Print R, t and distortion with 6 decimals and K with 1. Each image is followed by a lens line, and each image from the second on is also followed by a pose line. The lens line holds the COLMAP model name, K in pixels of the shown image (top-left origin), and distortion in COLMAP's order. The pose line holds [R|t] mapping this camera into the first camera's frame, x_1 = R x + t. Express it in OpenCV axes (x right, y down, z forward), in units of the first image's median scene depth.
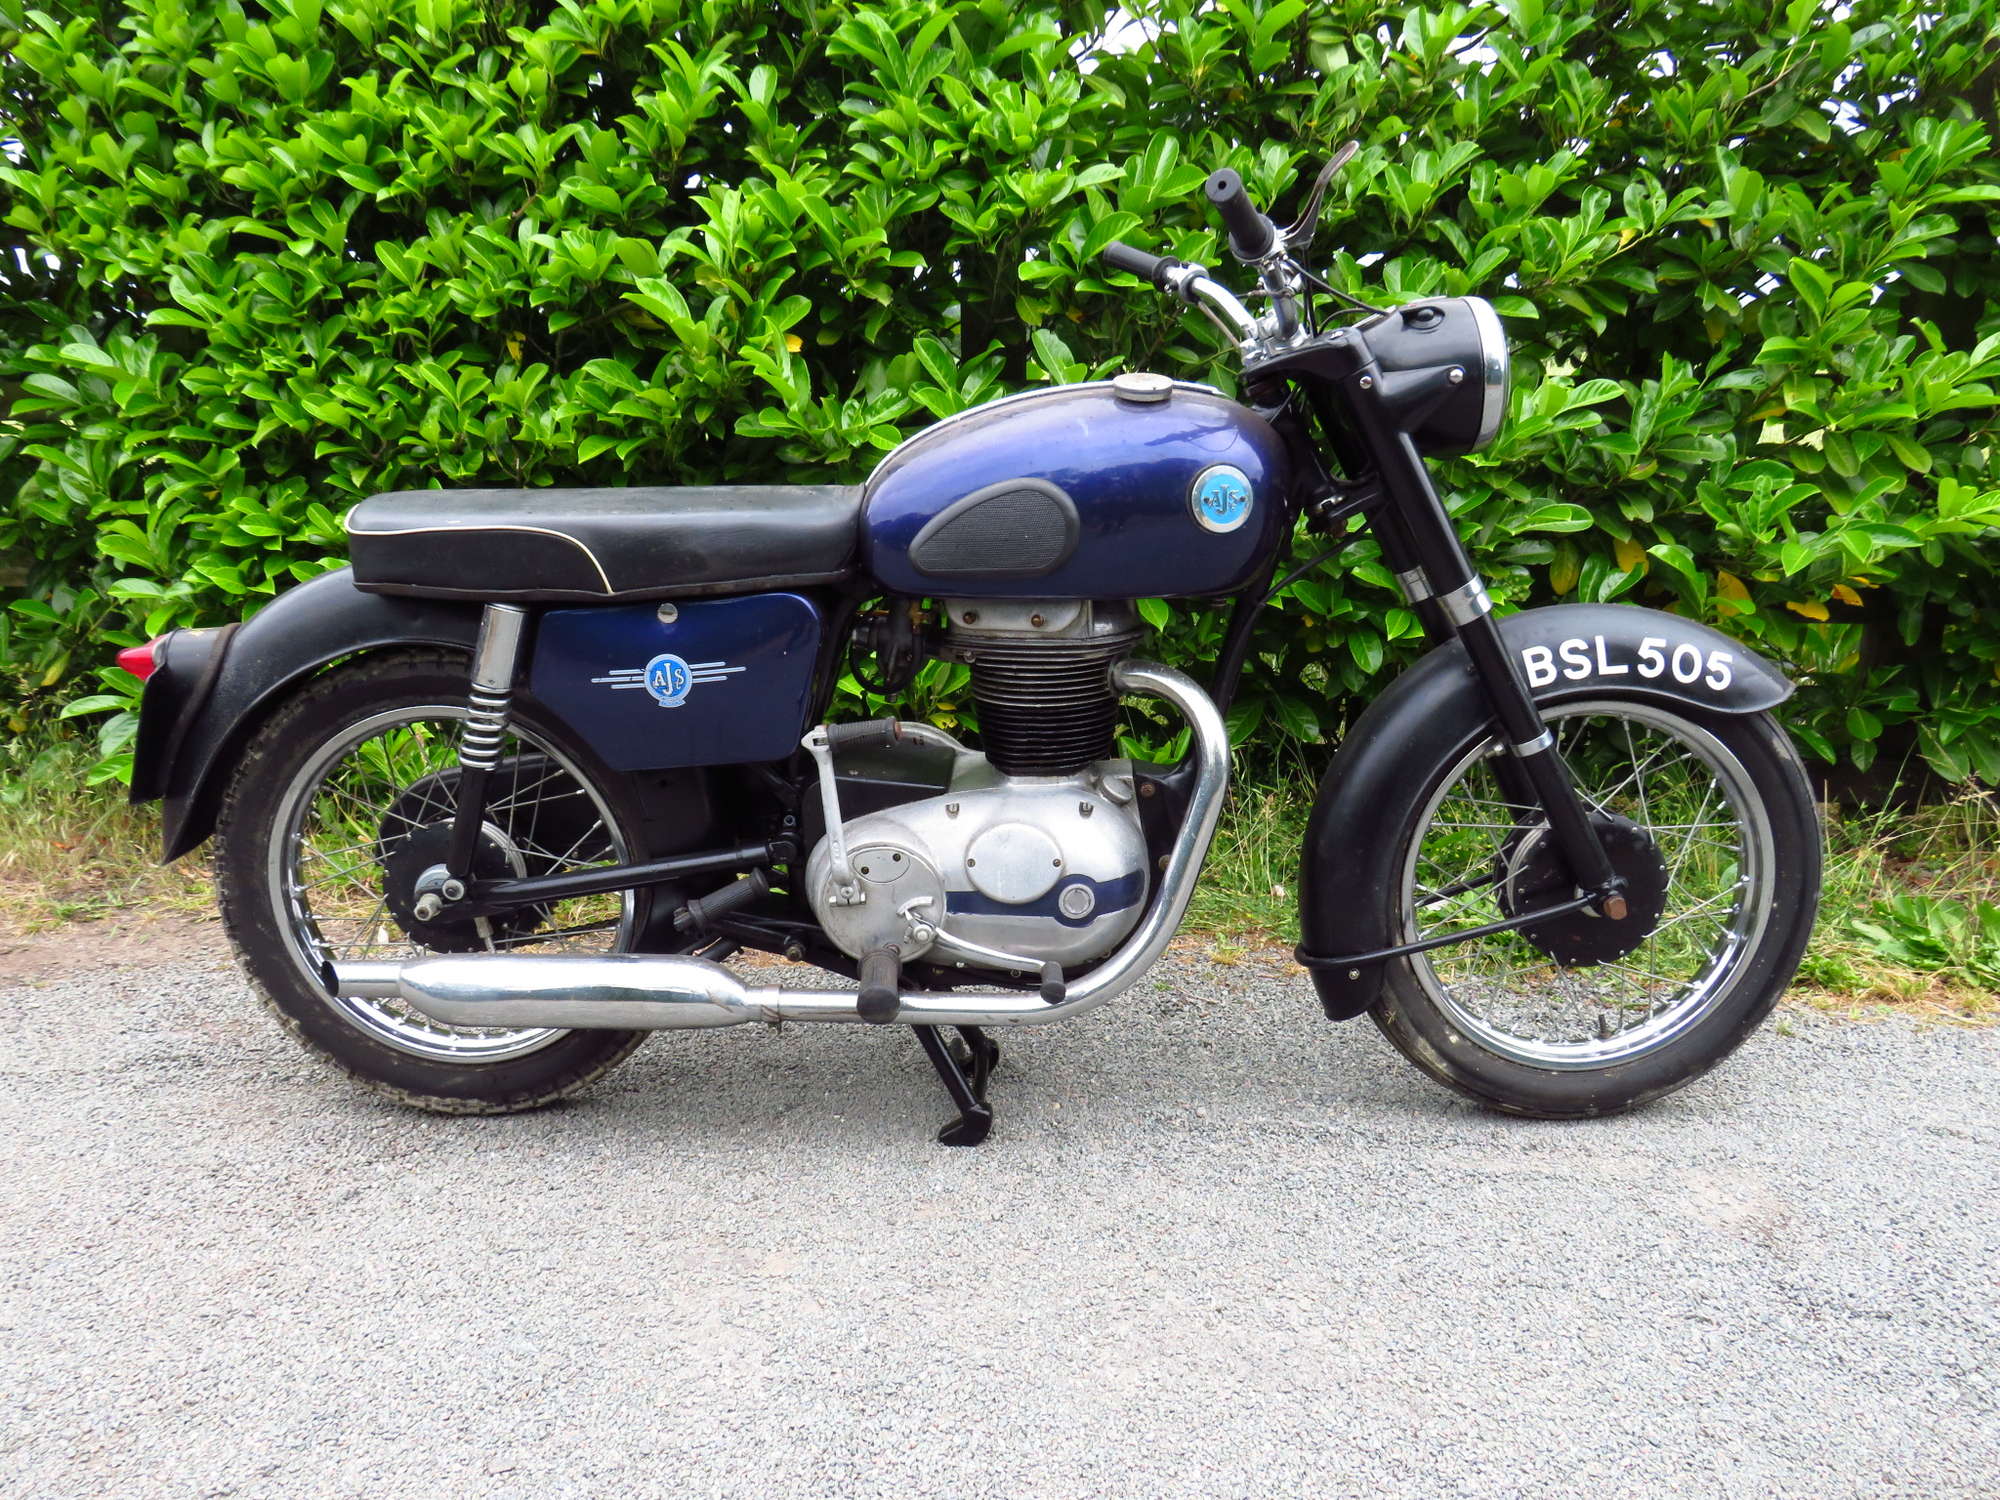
lens RADIAL K [[1728.3, 0, 1000.0], [0, 1728.3, 750.0], [0, 0, 1]] dist [-0.012394, -0.010956]
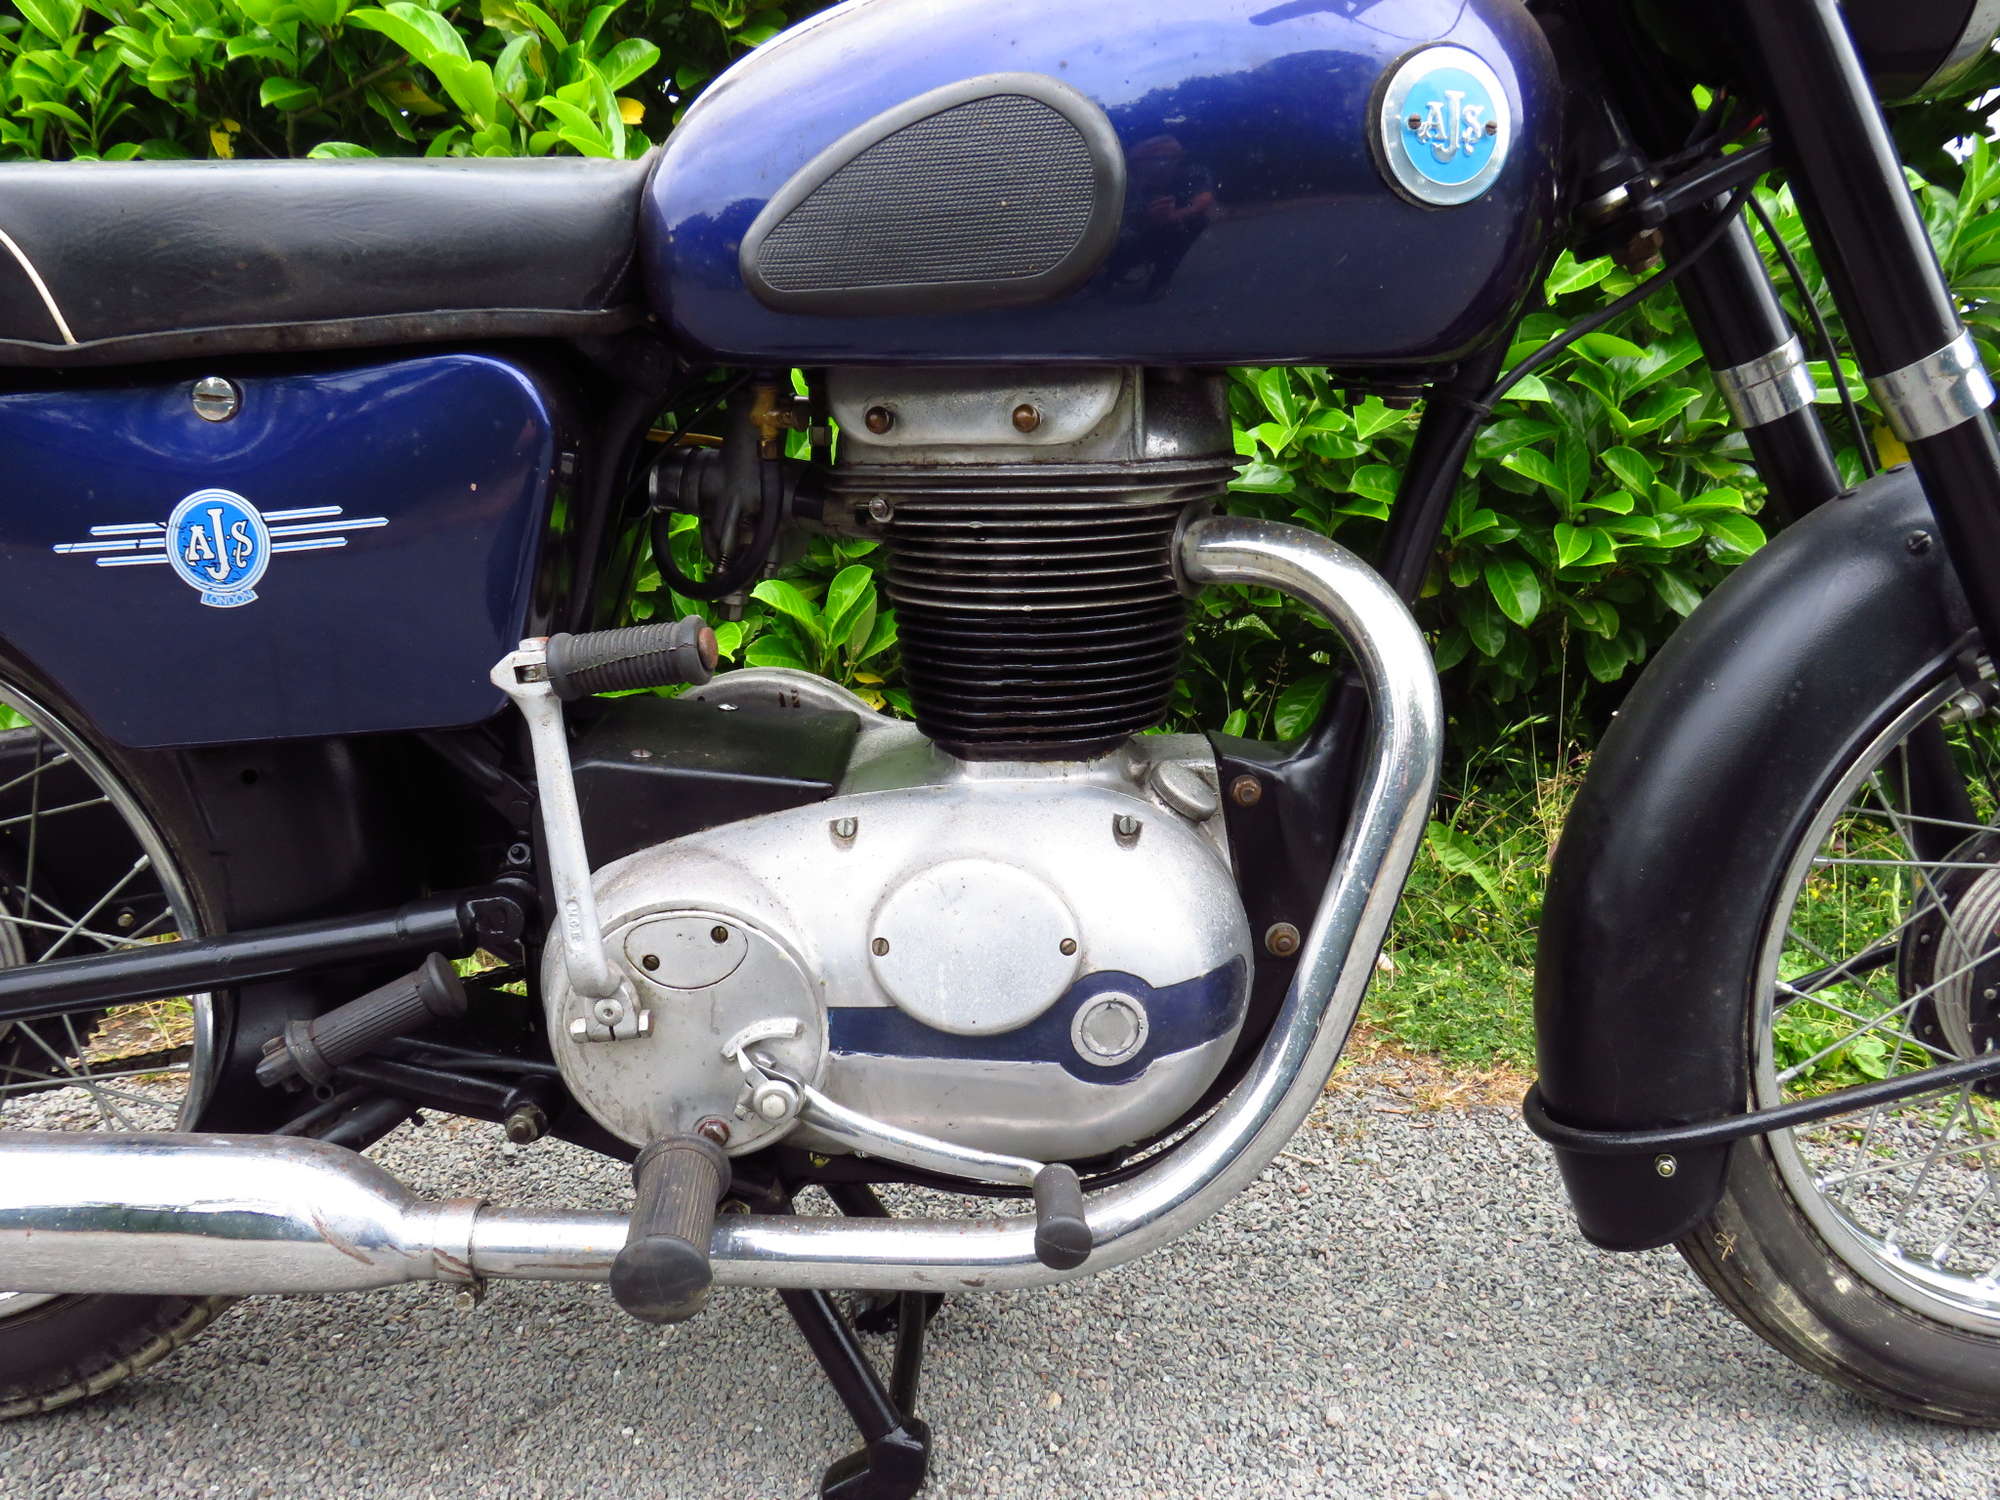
lens RADIAL K [[1728.3, 0, 1000.0], [0, 1728.3, 750.0], [0, 0, 1]] dist [-0.012394, -0.010956]
pose [[0.999688, 0.001088, 0.024963, 0.003374], [-0.000655, 0.999849, -0.017351, 0.020352], [-0.024978, 0.017329, 0.999538, 0.520398]]
